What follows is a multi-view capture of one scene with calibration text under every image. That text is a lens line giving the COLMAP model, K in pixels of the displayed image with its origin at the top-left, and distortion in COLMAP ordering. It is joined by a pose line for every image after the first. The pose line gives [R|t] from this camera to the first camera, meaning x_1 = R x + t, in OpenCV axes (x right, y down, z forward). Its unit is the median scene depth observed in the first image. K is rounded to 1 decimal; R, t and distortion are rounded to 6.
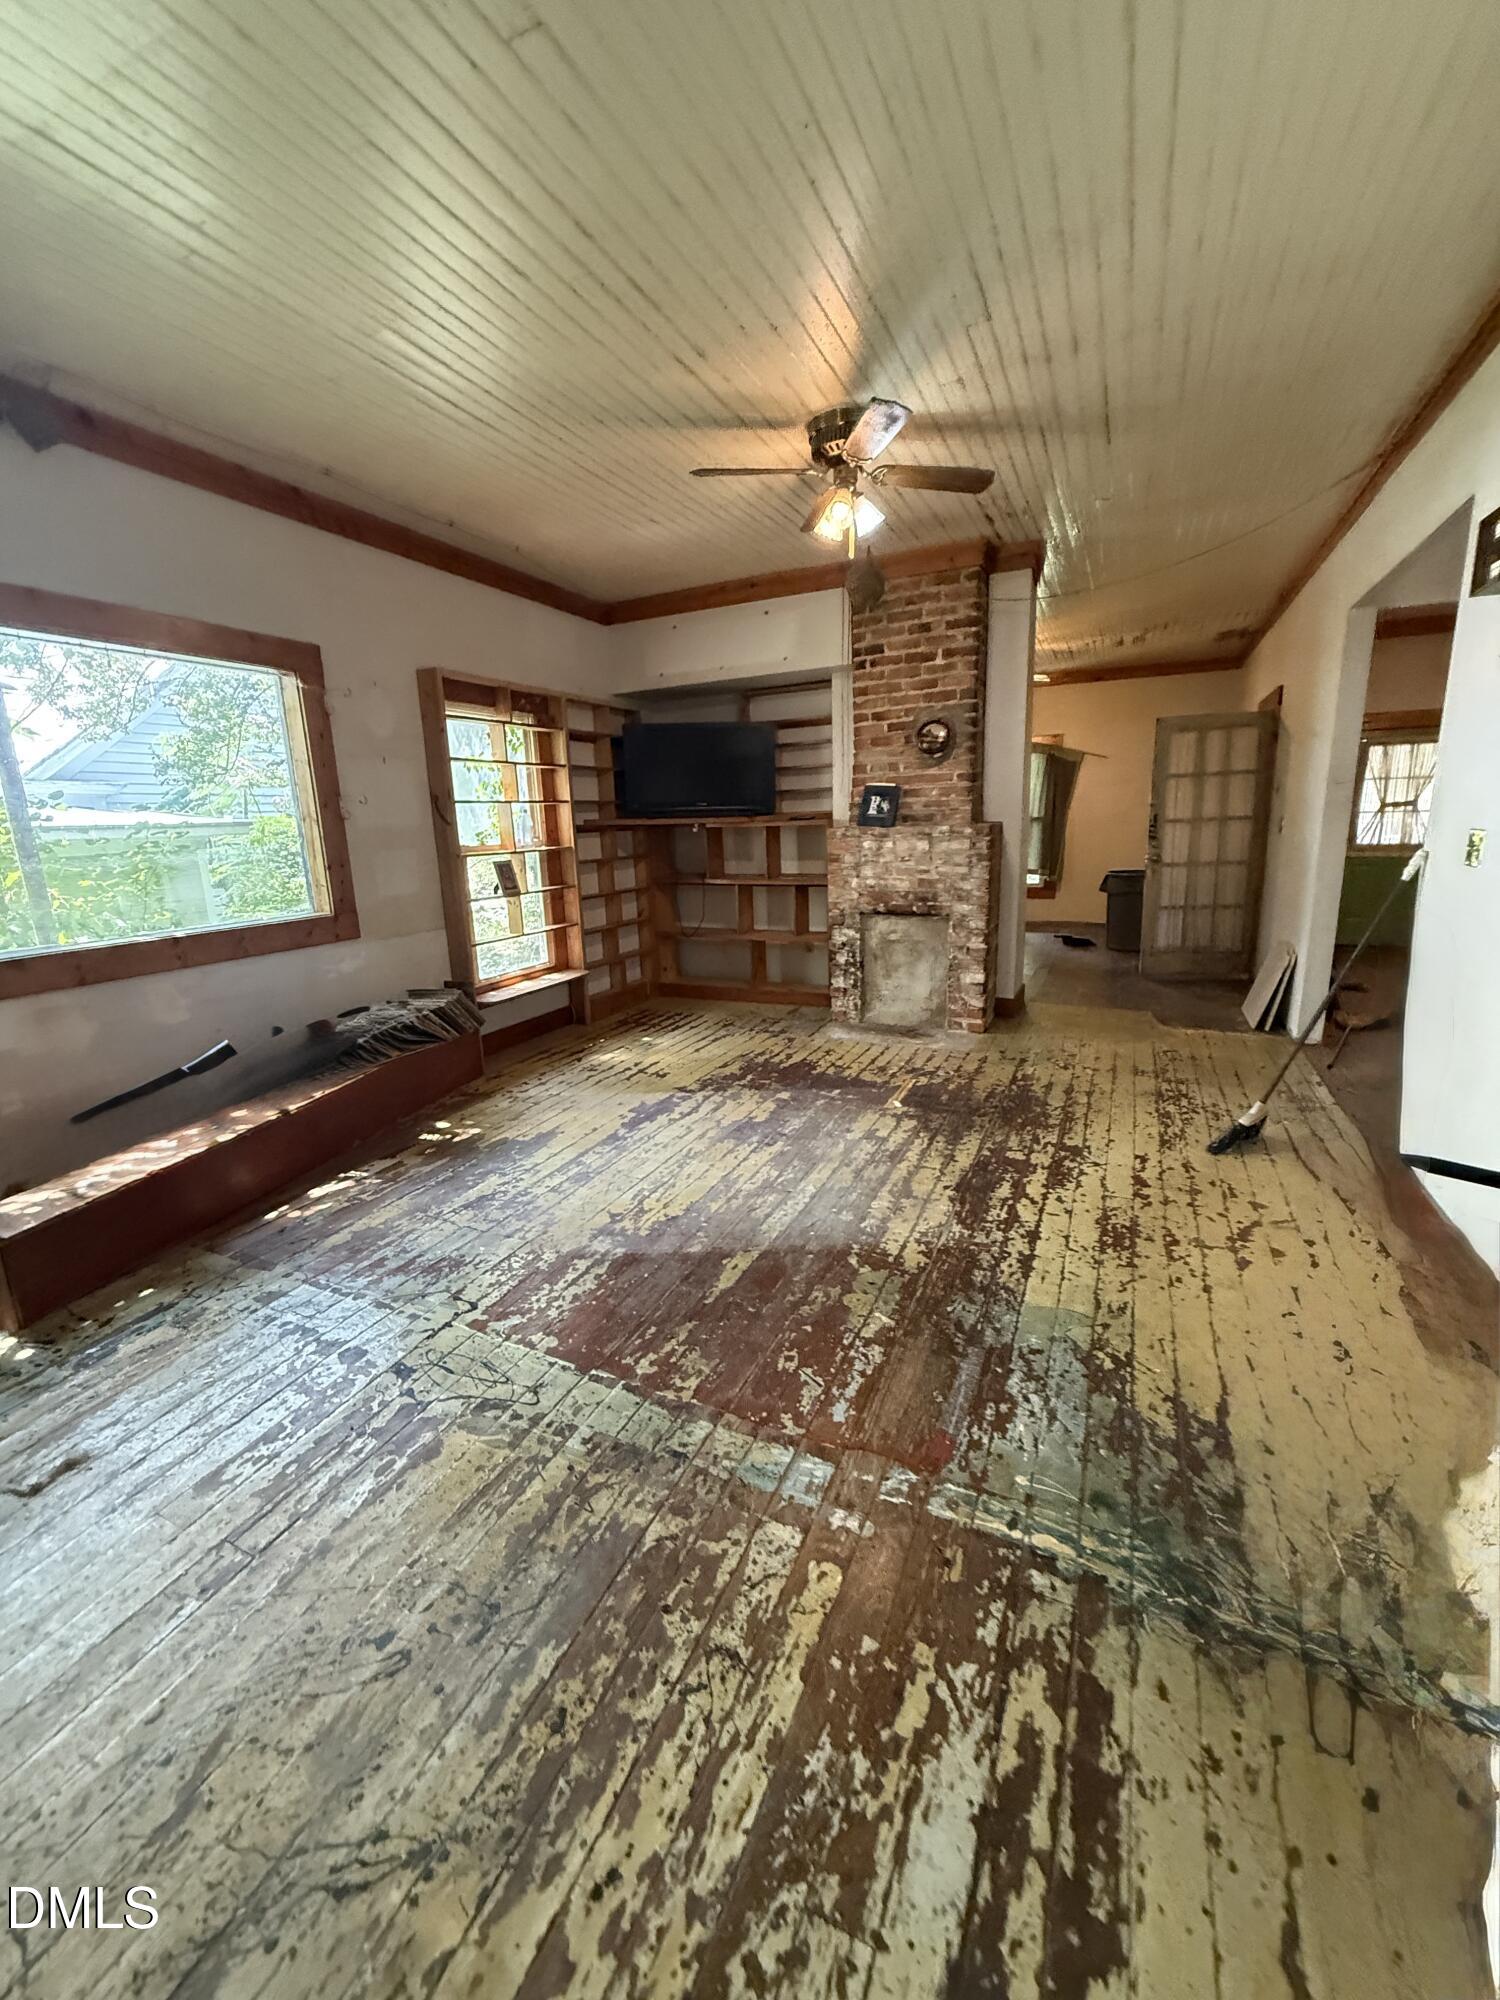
lens RADIAL K [[793.4, 0, 753.9], [0, 793.4, 1002.8], [0, 0, 1]] dist [-0.004832, -0.000975]
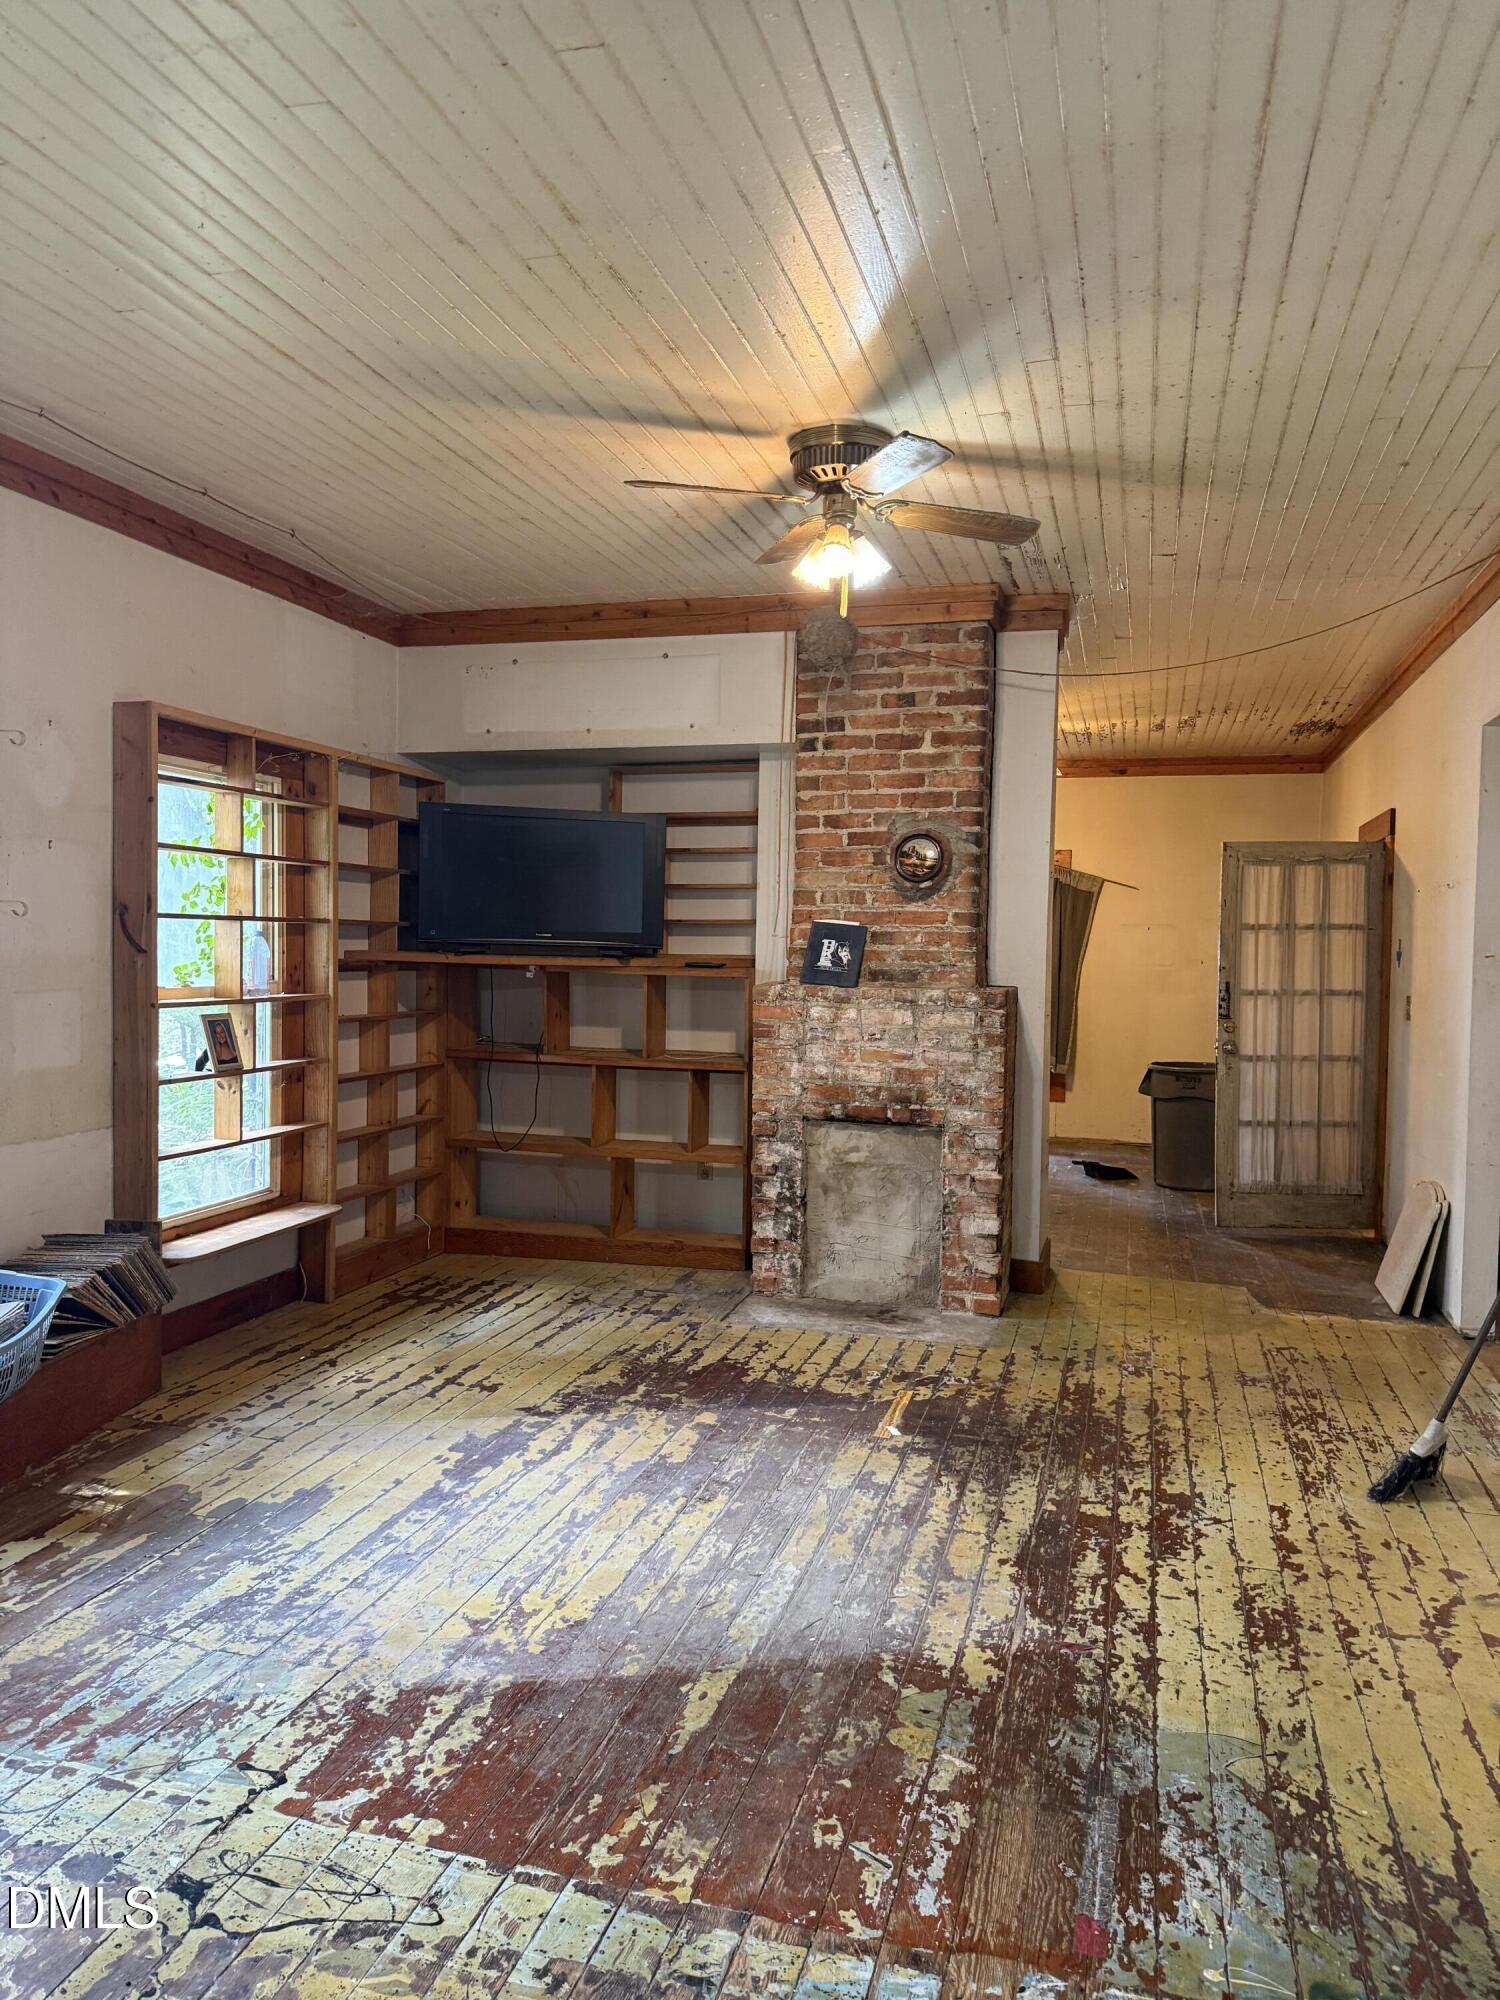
lens RADIAL K [[1413.8, 0, 757.5], [0, 1413.8, 1007.0], [0, 0, 1]] dist [0.027201, -0.043161]
pose [[0.984662, 0.041913, 0.169363, -0.167784], [-0.009980, 0.982657, -0.185162, 0.009856], [-0.174187, 0.180631, 0.968004, -0.150367]]
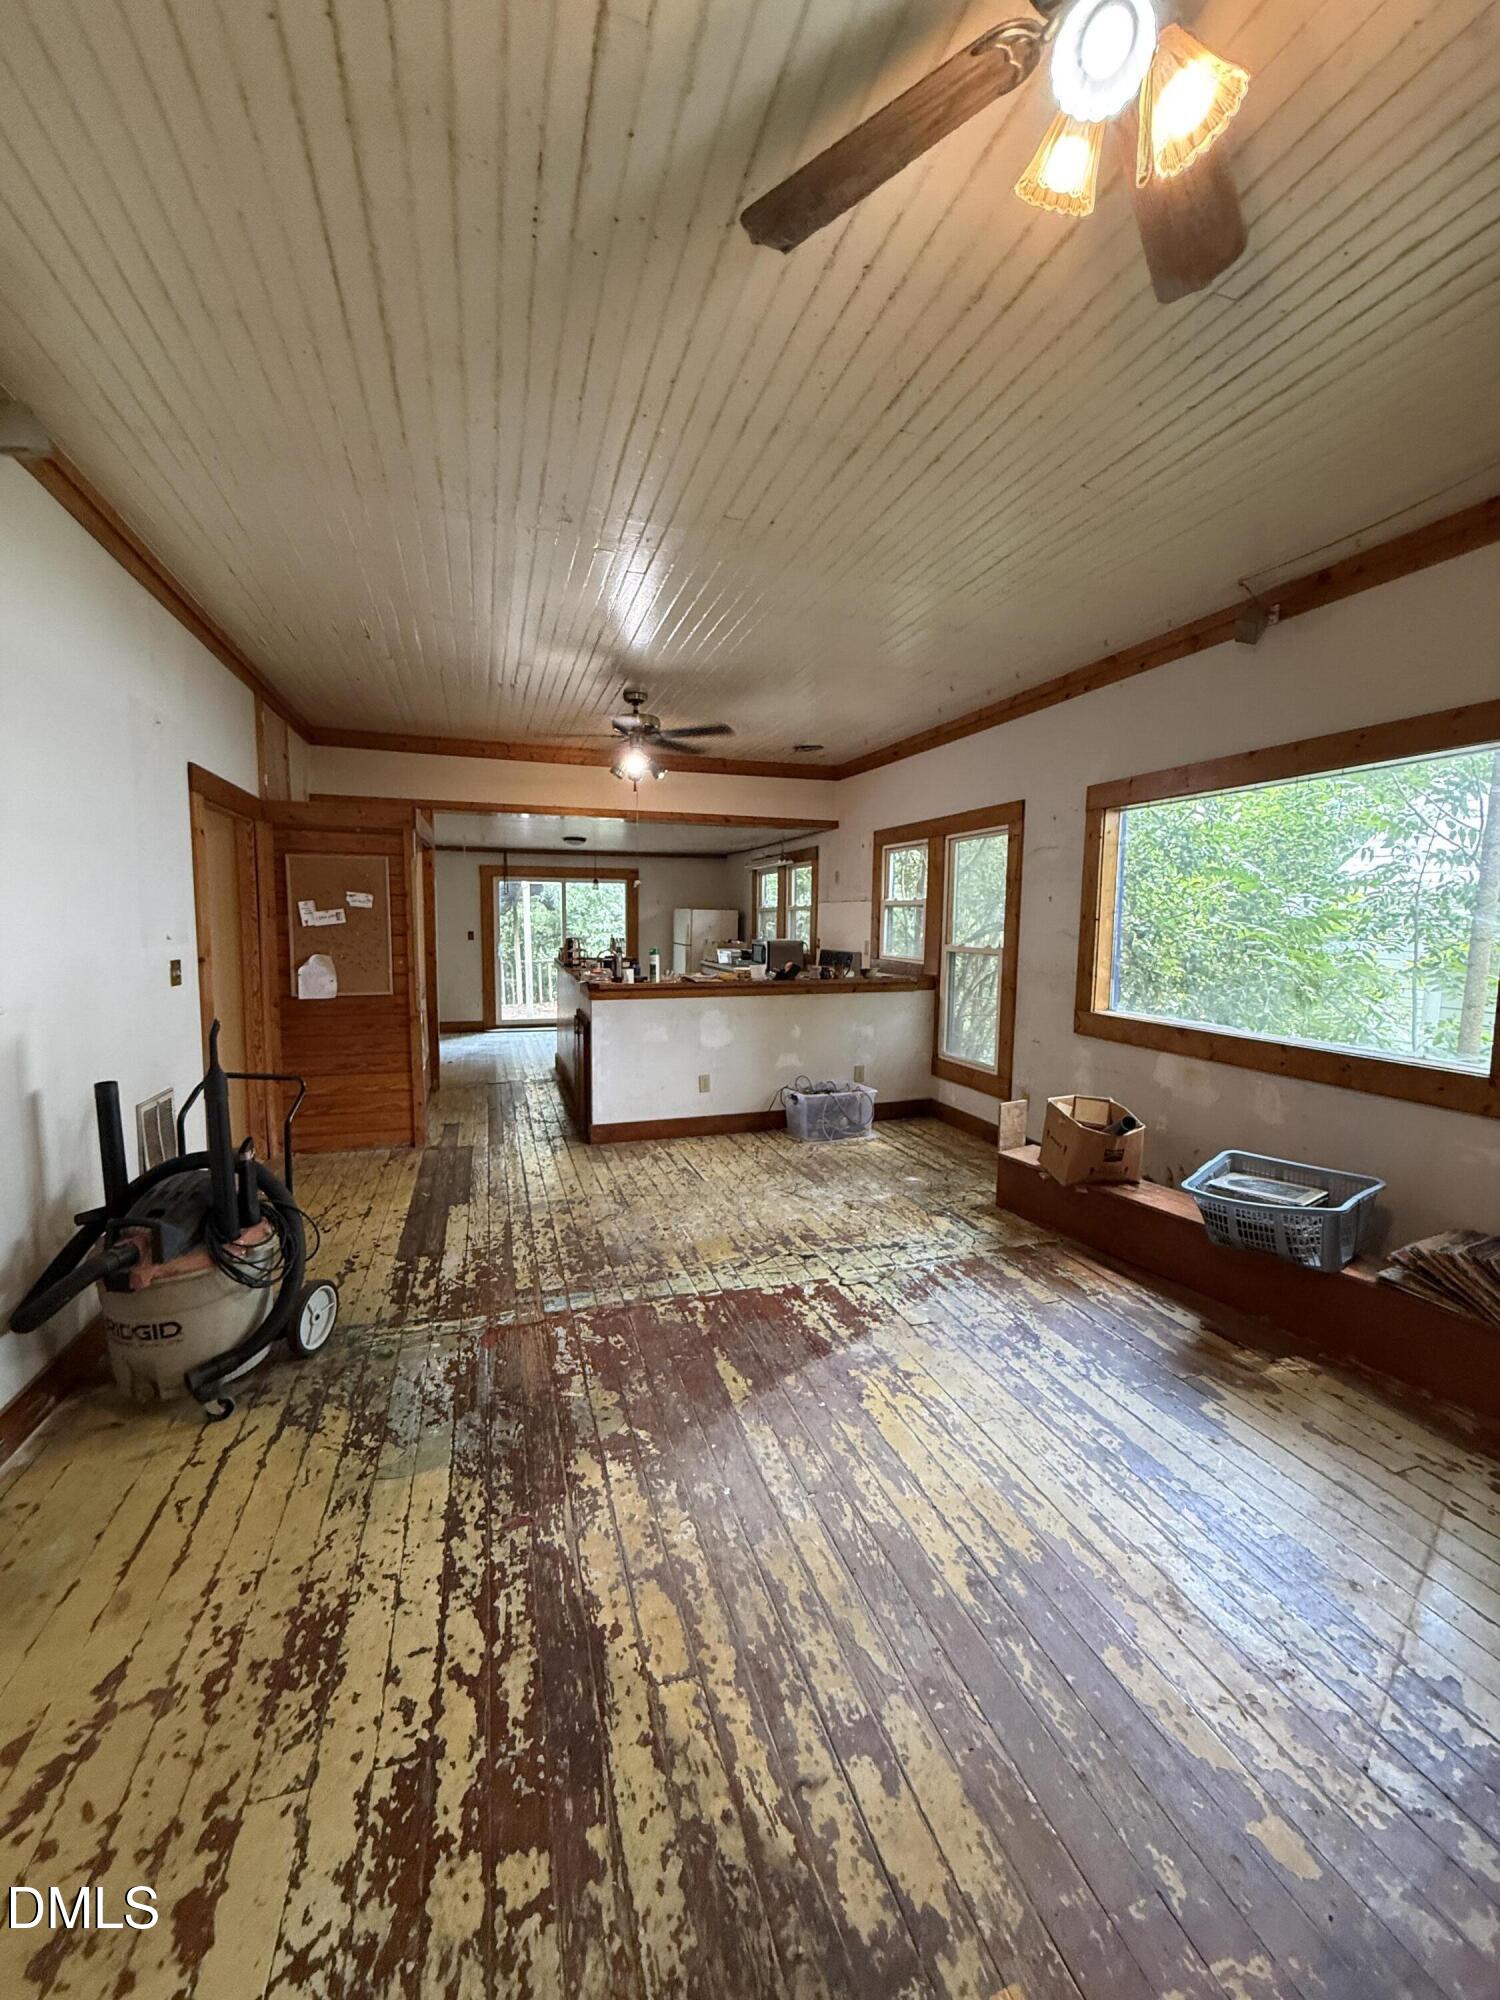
lens RADIAL K [[784.8, 0, 740.5], [0, 784.8, 997.1], [0, 0, 1]] dist [0.000319, -0.000021]
pose [[-0.734525, 0.088219, -0.672823, 0.528806], [-0.146922, 0.947319, 0.284605, -0.366614], [0.662486, 0.307902, -0.682868, 1.348019]]
